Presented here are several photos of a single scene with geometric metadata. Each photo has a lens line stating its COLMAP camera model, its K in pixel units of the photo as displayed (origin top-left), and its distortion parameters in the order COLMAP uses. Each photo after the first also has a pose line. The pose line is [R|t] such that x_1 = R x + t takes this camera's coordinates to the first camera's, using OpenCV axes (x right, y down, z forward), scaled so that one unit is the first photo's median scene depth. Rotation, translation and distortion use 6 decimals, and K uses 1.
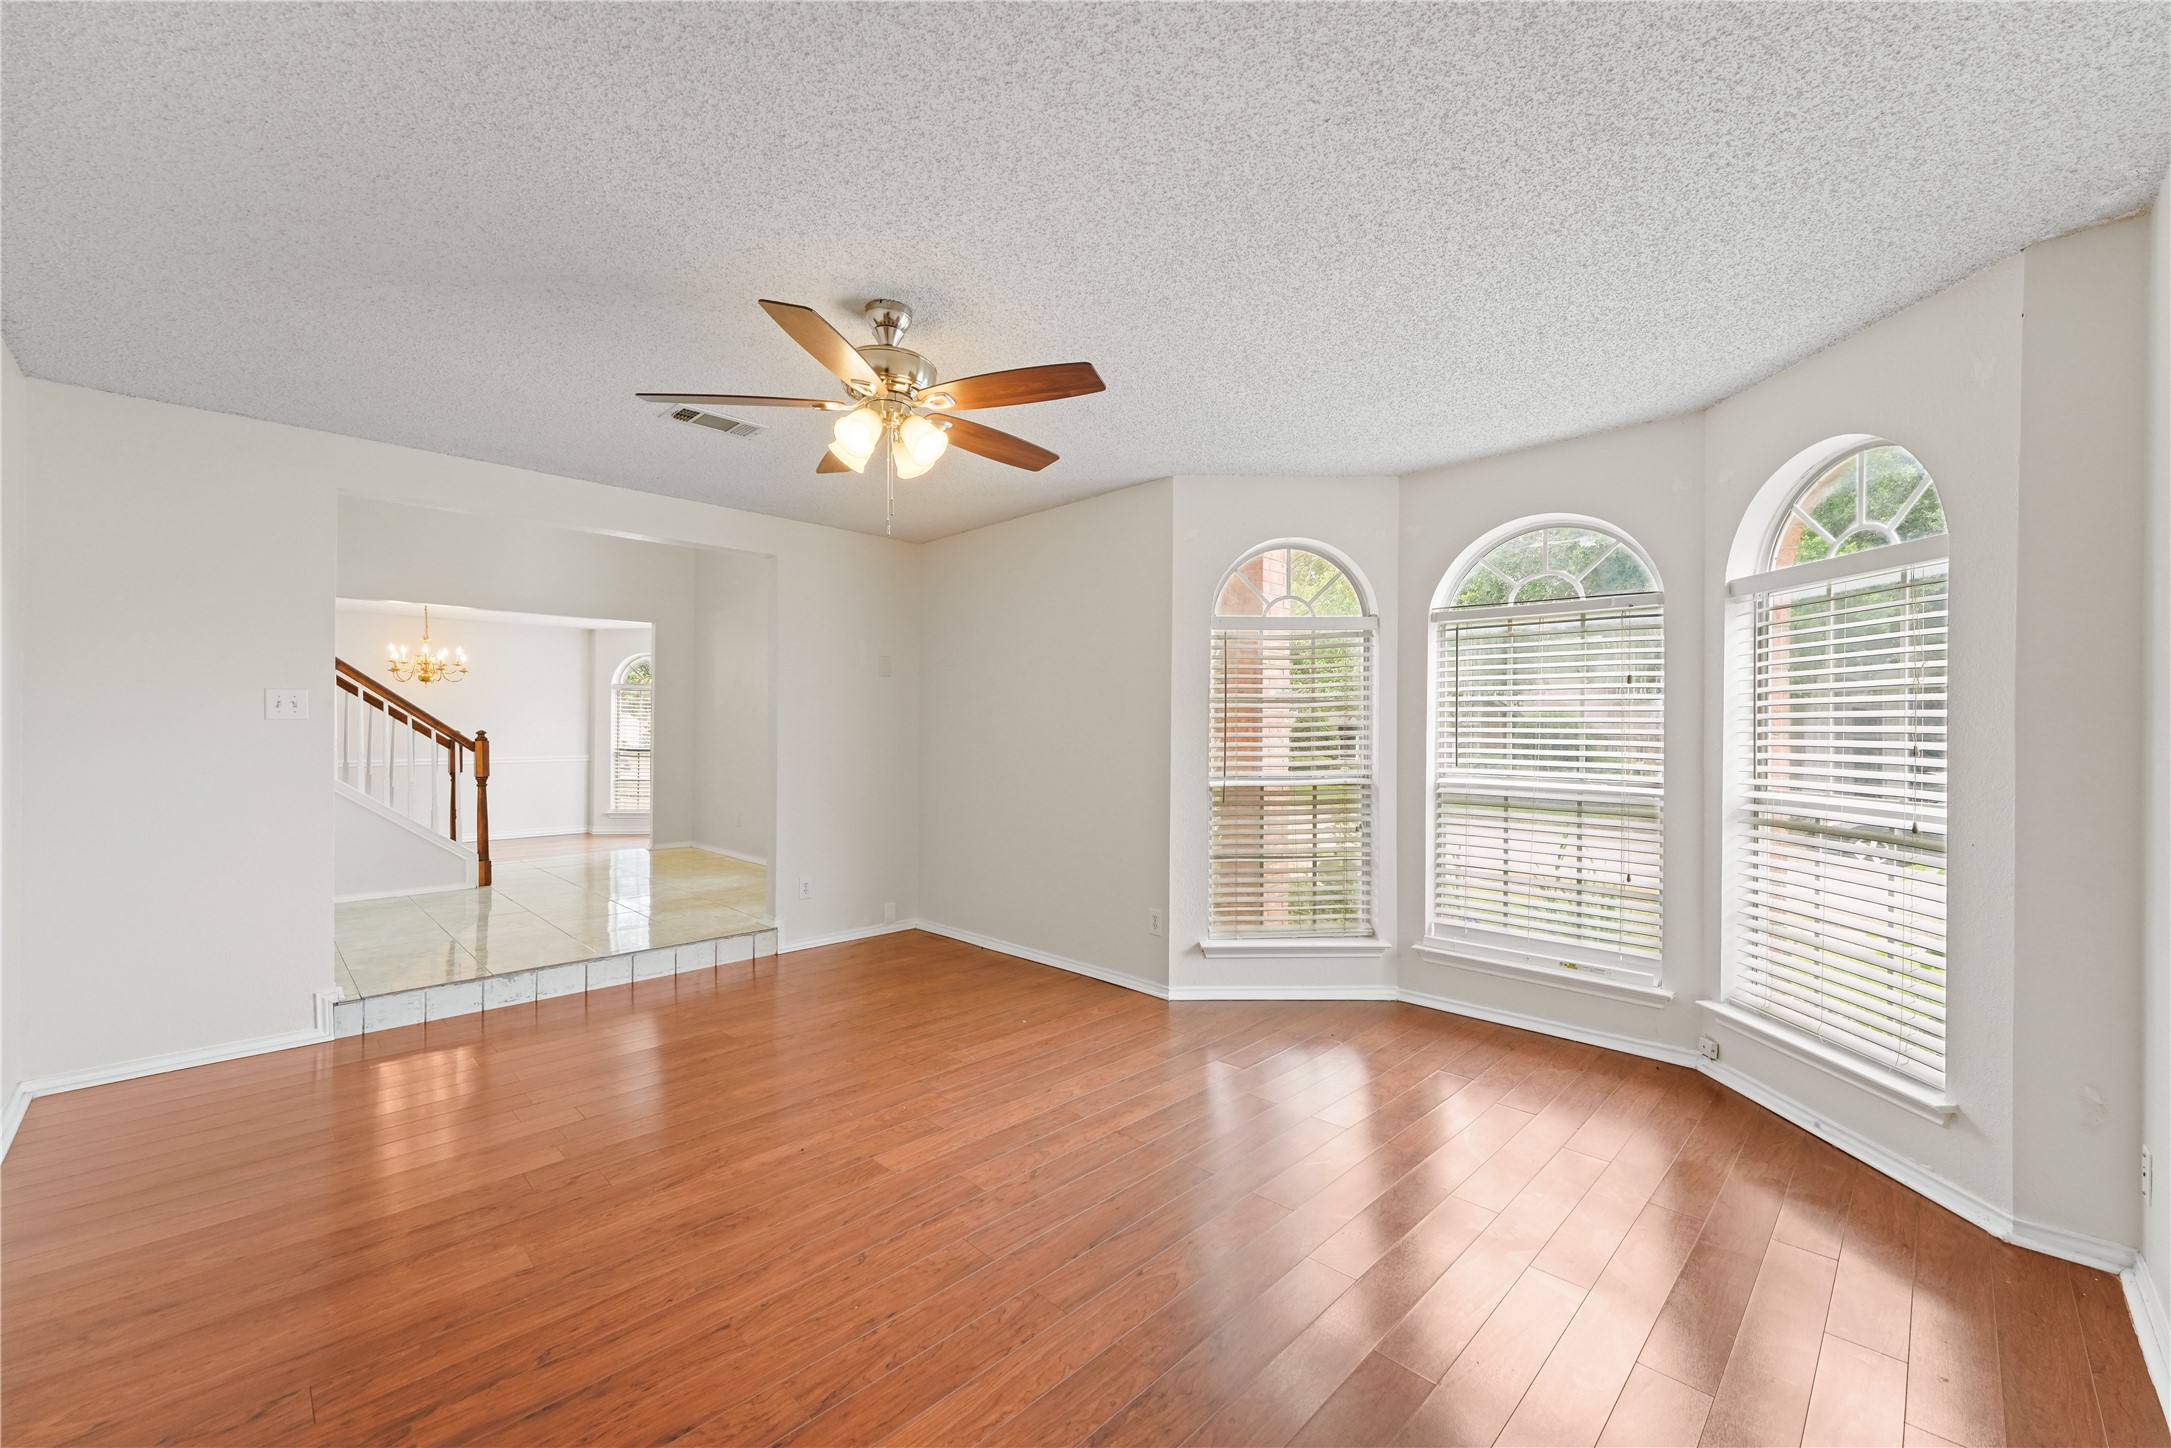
lens RADIAL K [[873.0, 0, 1093.3], [0, 873.0, 725.1], [0, 0, 1]] dist [0.011423, -0.002649]
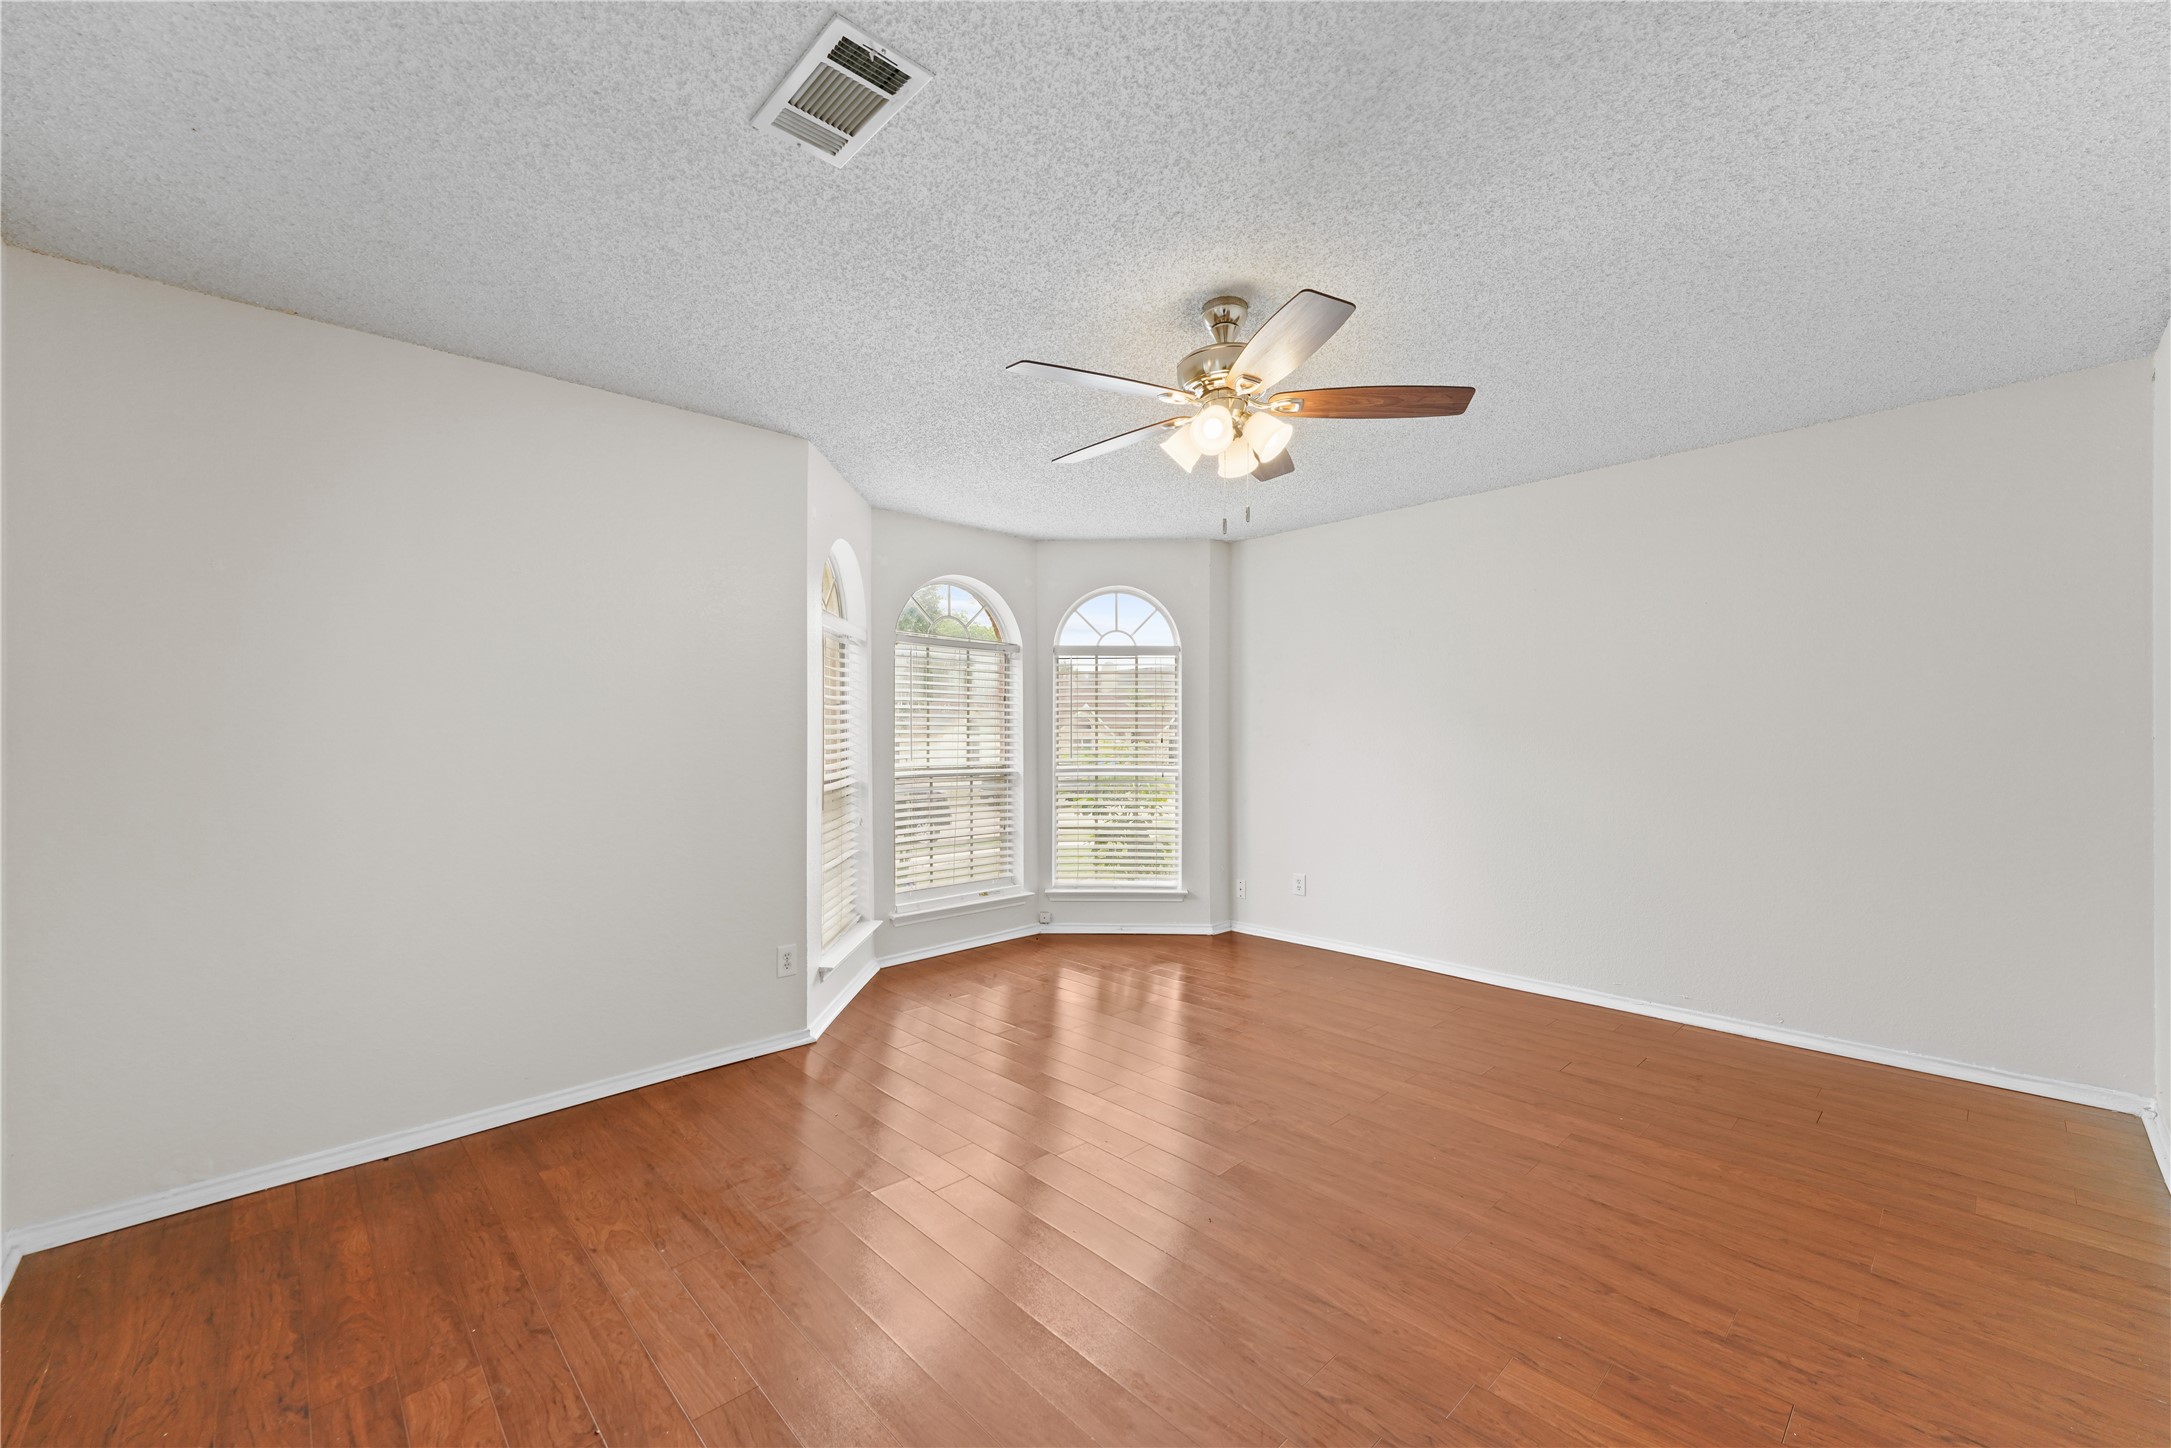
lens RADIAL K [[873.0, 0, 1038.9], [0, 873.0, 737.1], [0, 0, 1]] dist [0.011423, -0.002649]
pose [[0.038380, -0.008730, 0.999225, -0.987685], [-0.007225, 0.999933, 0.009014, 0.000235], [-0.999237, -0.007565, 0.038314, 0.939469]]
